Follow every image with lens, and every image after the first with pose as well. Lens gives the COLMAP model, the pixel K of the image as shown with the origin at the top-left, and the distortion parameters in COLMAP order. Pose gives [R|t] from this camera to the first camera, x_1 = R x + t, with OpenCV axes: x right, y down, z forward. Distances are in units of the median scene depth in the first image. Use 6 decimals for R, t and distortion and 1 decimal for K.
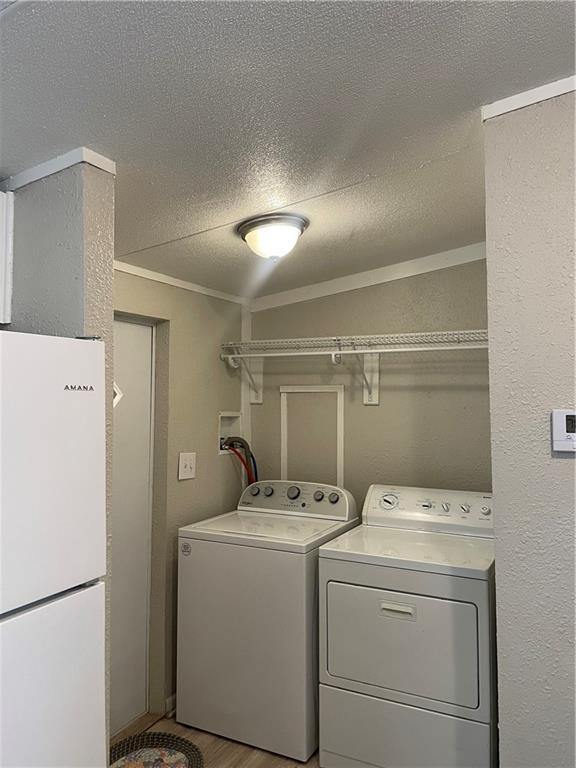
lens RADIAL K [[589.8, 0, 290.8], [0, 589.8, 376.3], [0, 0, 1]] dist [0.049856, -0.056180]
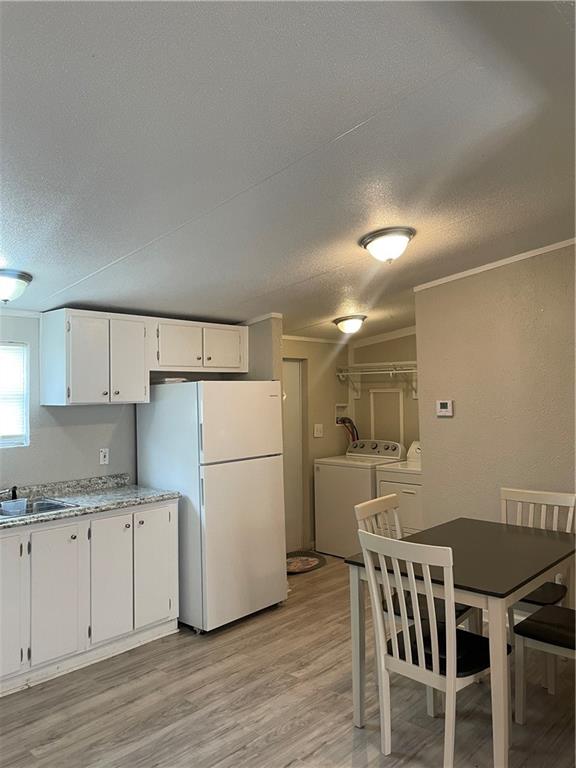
lens RADIAL K [[589.8, 0, 282.6], [0, 589.8, 382.4], [0, 0, 1]] dist [0.049856, -0.056180]
pose [[0.959513, -0.017885, -0.281096, 0.262610], [0.023169, 0.999612, 0.015484, -0.043198], [0.280710, -0.021369, 0.959555, -0.911798]]
